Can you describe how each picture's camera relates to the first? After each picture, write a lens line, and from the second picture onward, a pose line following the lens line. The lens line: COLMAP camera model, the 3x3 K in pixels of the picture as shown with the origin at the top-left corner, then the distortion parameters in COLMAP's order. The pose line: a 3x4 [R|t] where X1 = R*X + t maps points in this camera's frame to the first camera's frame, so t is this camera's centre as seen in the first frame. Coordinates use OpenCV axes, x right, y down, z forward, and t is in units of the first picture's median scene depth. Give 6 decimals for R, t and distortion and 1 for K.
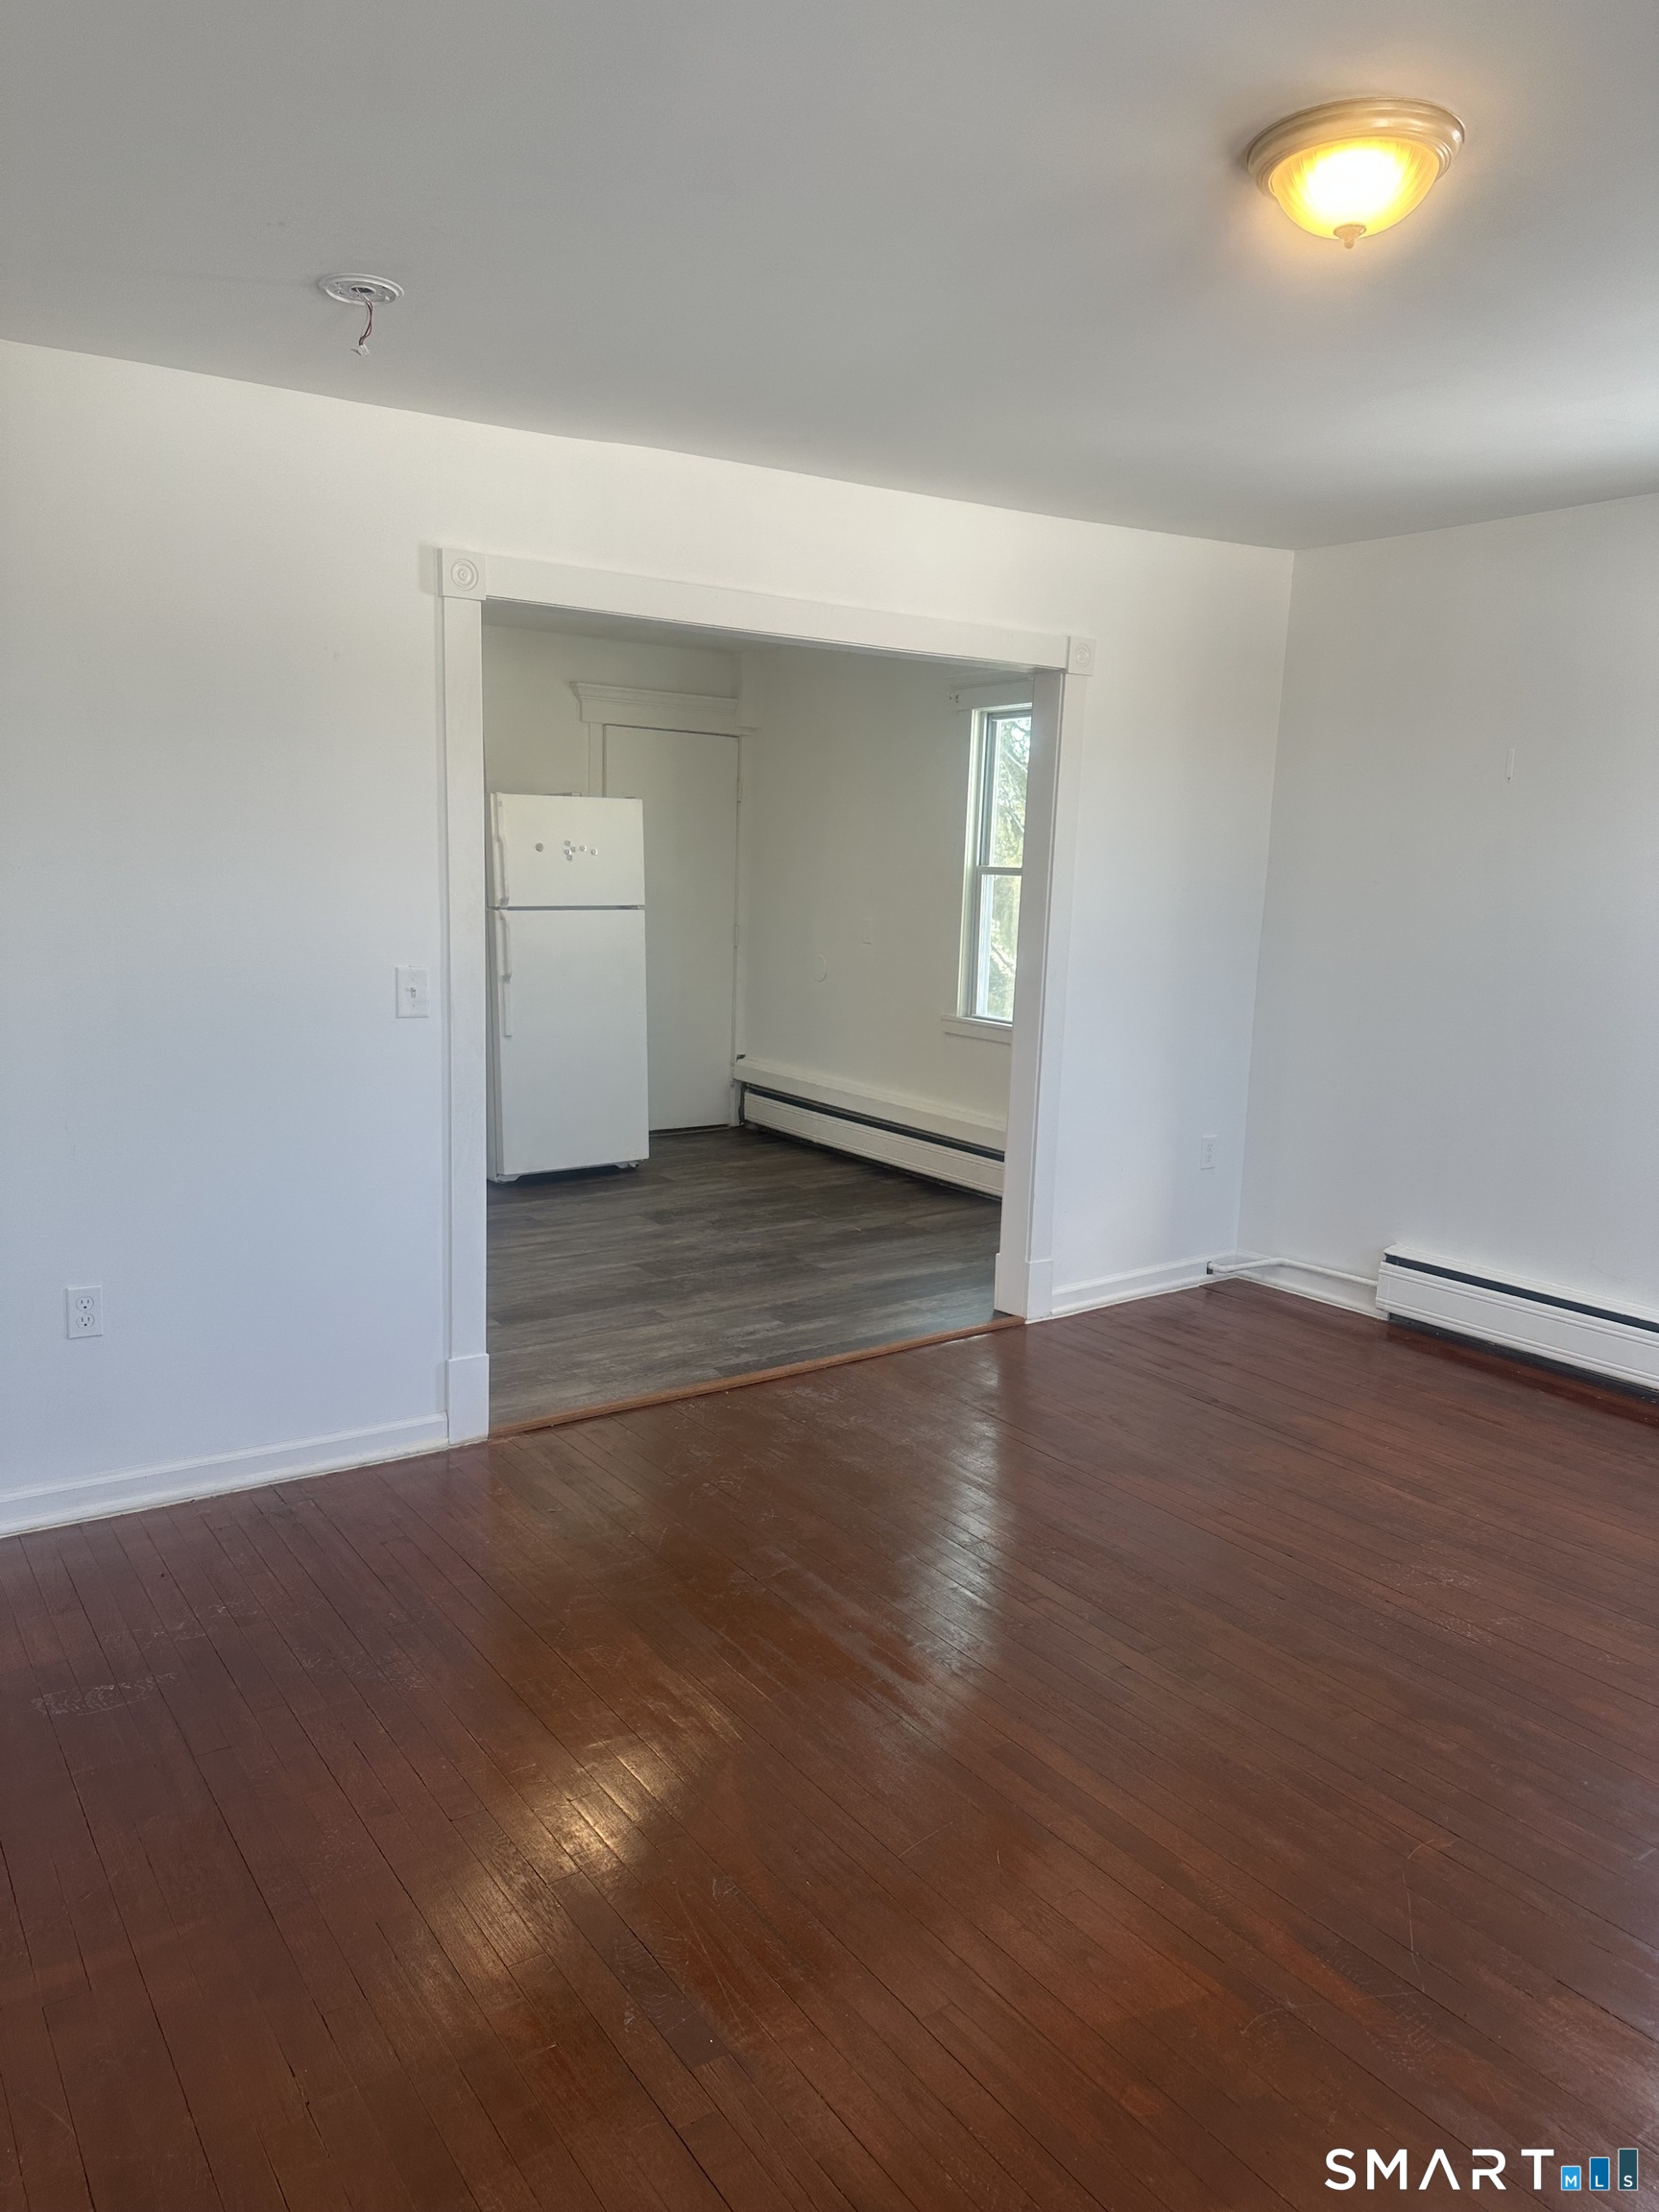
lens RADIAL K [[1526.8, 0, 793.8], [0, 1526.8, 1099.6], [0, 0, 1]] dist [0.082689, -0.117542]
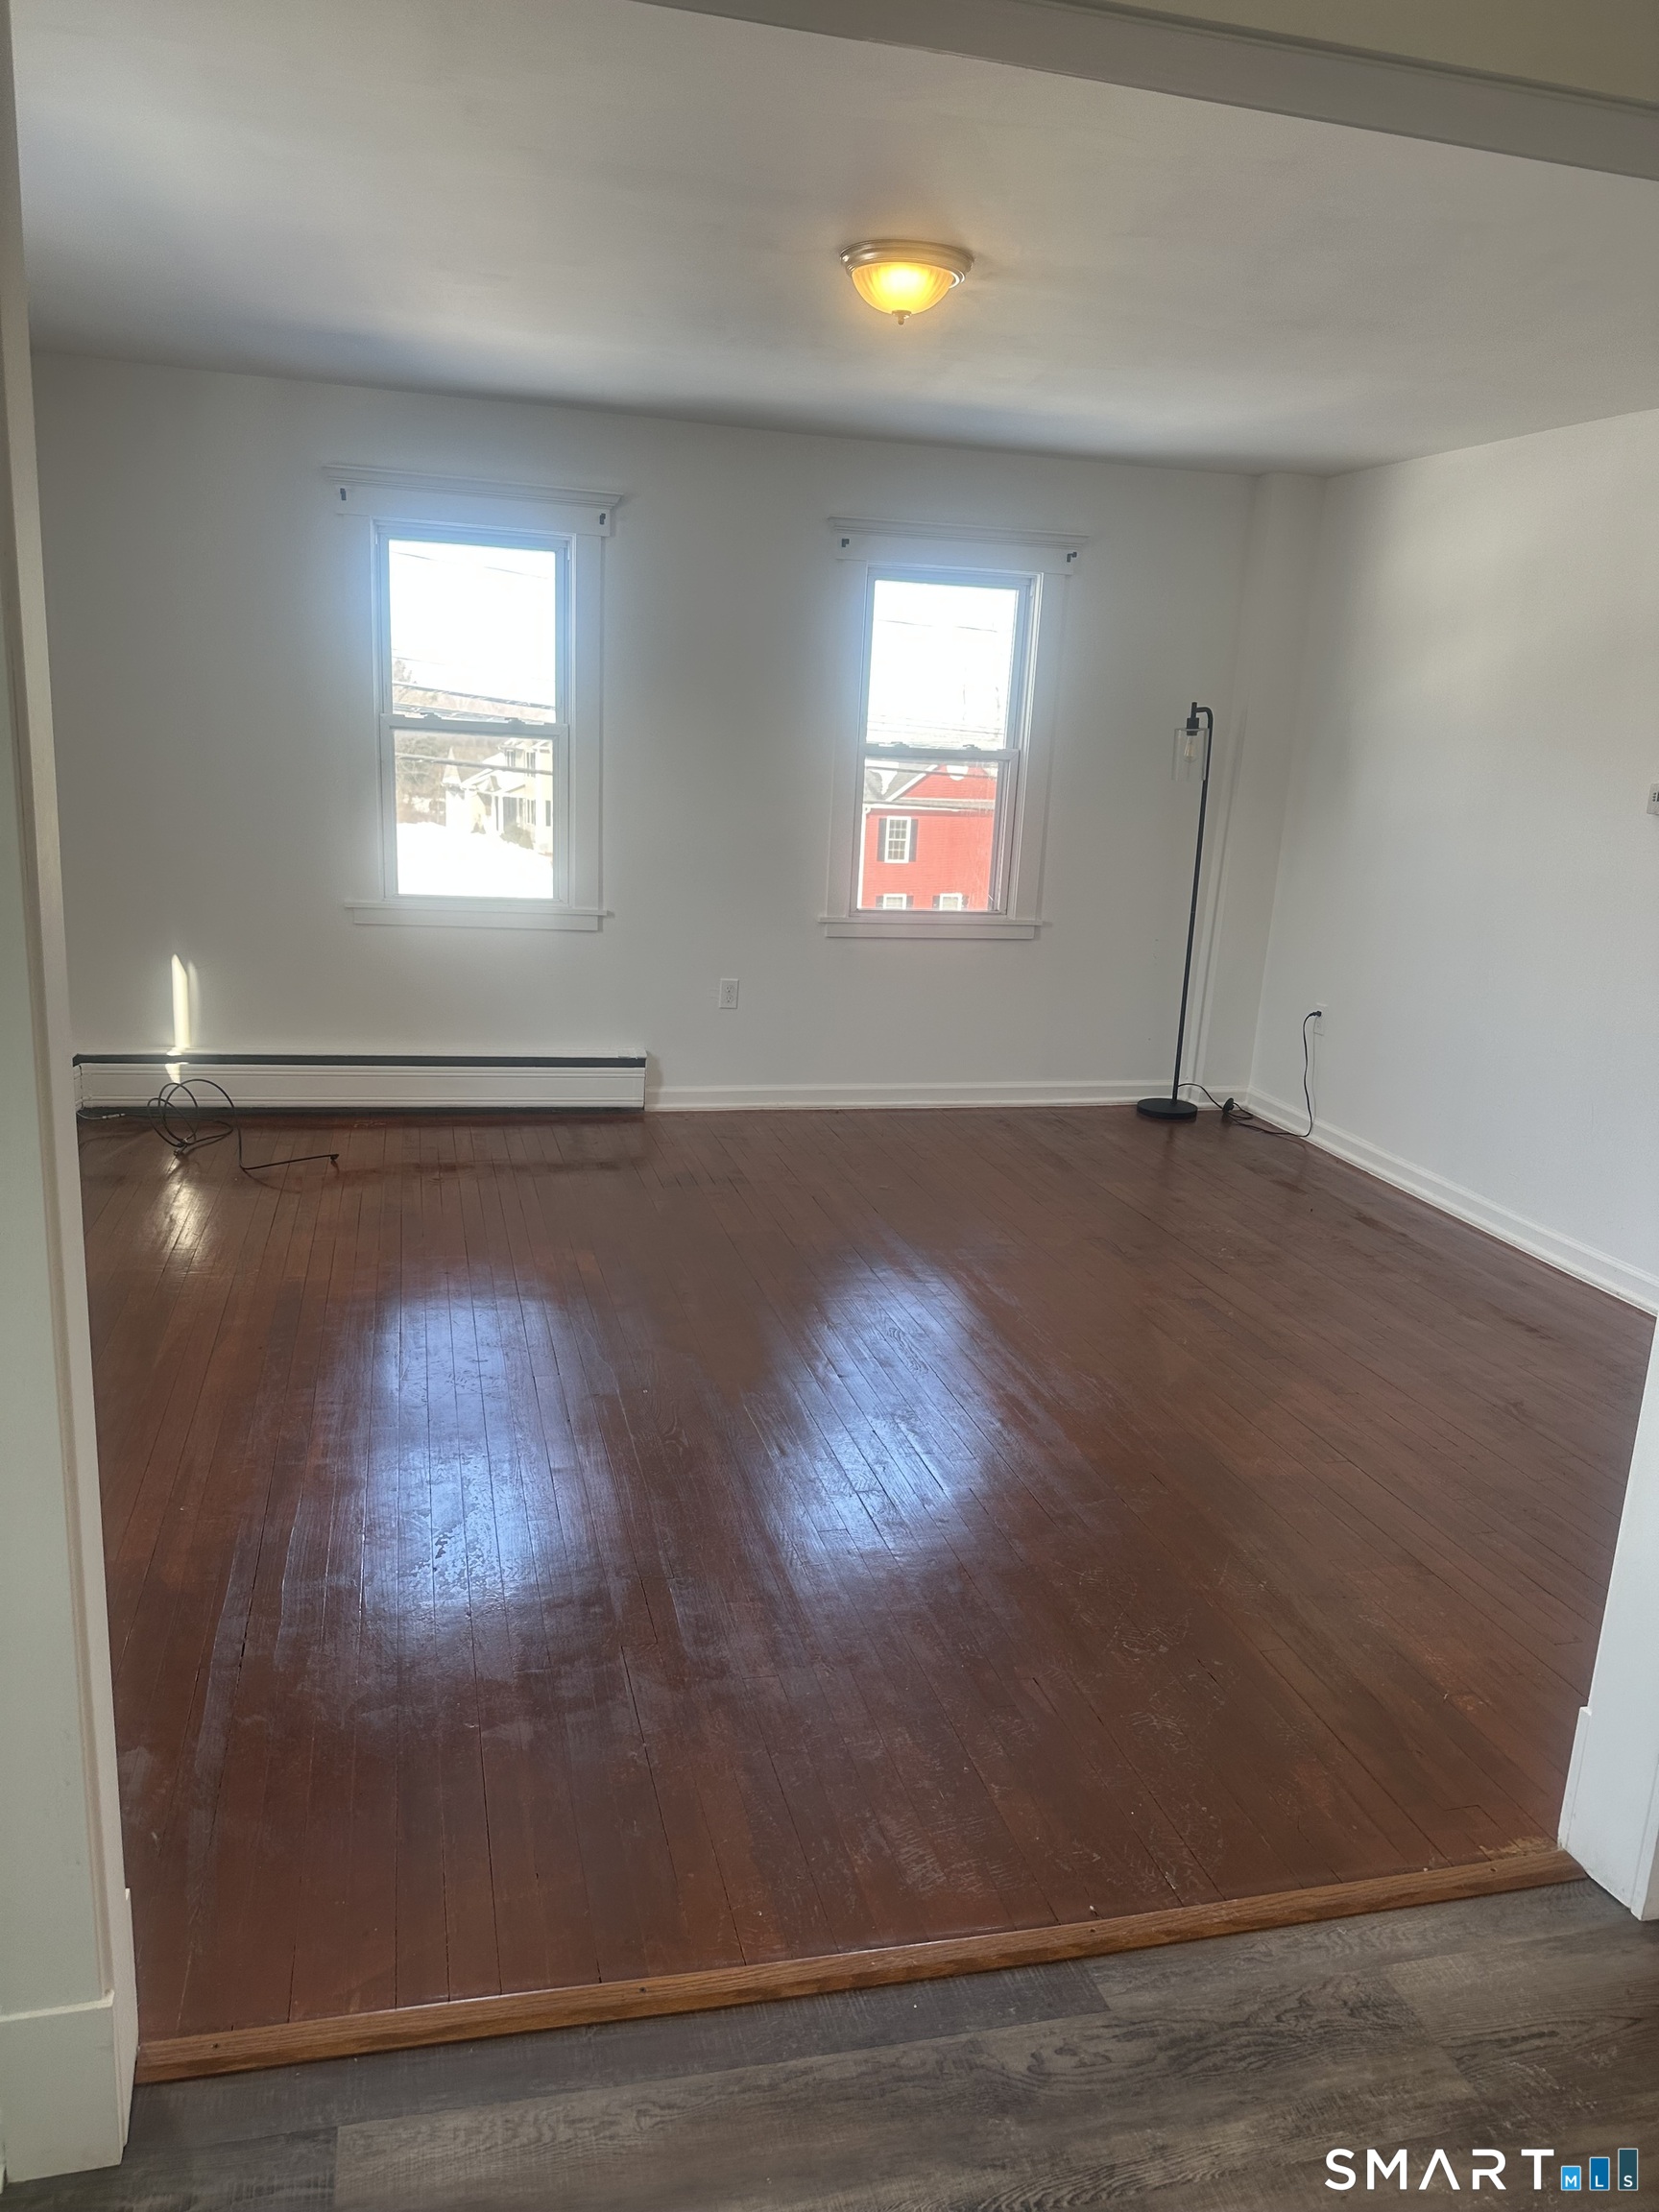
lens RADIAL K [[1526.8, 0, 793.8], [0, 1526.8, 1099.6], [0, 0, 1]] dist [0.082689, -0.117542]
pose [[-0.942737, -0.136755, 0.304211, -0.052757], [-0.018790, 0.932406, 0.360924, -0.157414], [-0.333006, 0.334540, -0.881584, 1.046568]]
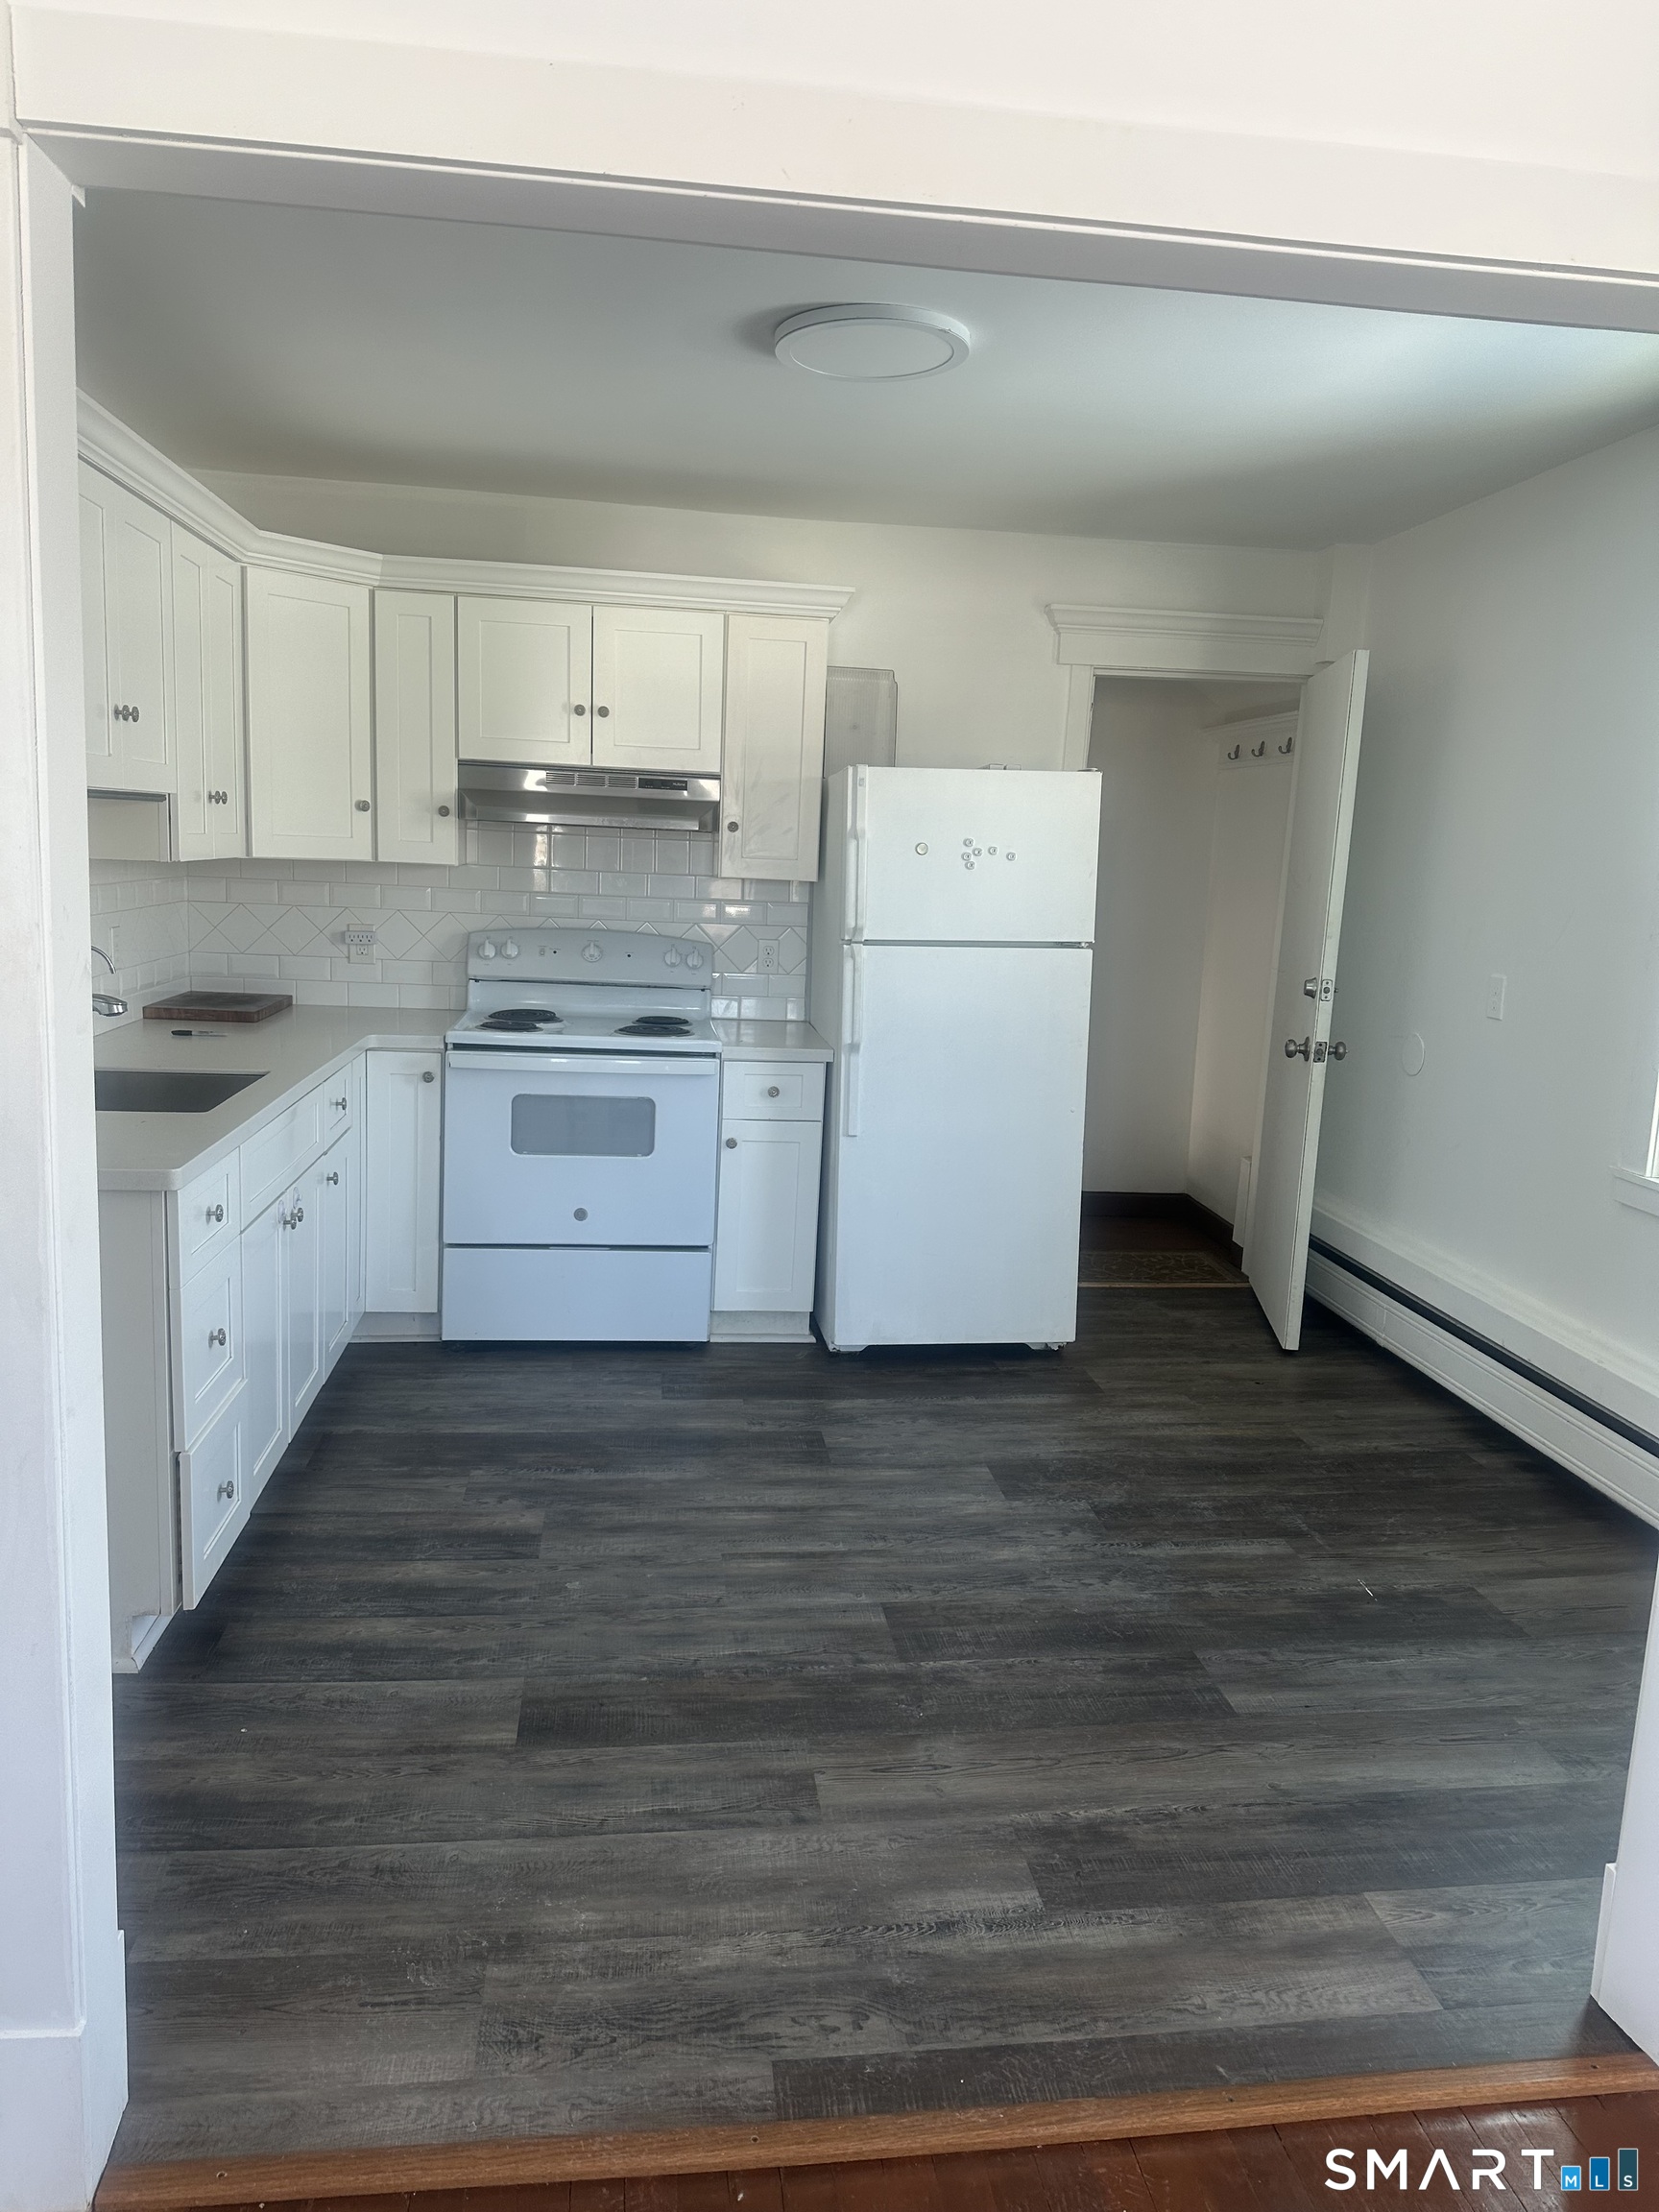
lens RADIAL K [[1526.8, 0, 793.8], [0, 1526.8, 1099.6], [0, 0, 1]] dist [0.082689, -0.117542]
pose [[0.891010, 0.084556, -0.446039, 0.096752], [-0.087856, 0.996044, 0.013319, -0.076502], [0.445401, 0.027320, 0.894914, 0.488106]]
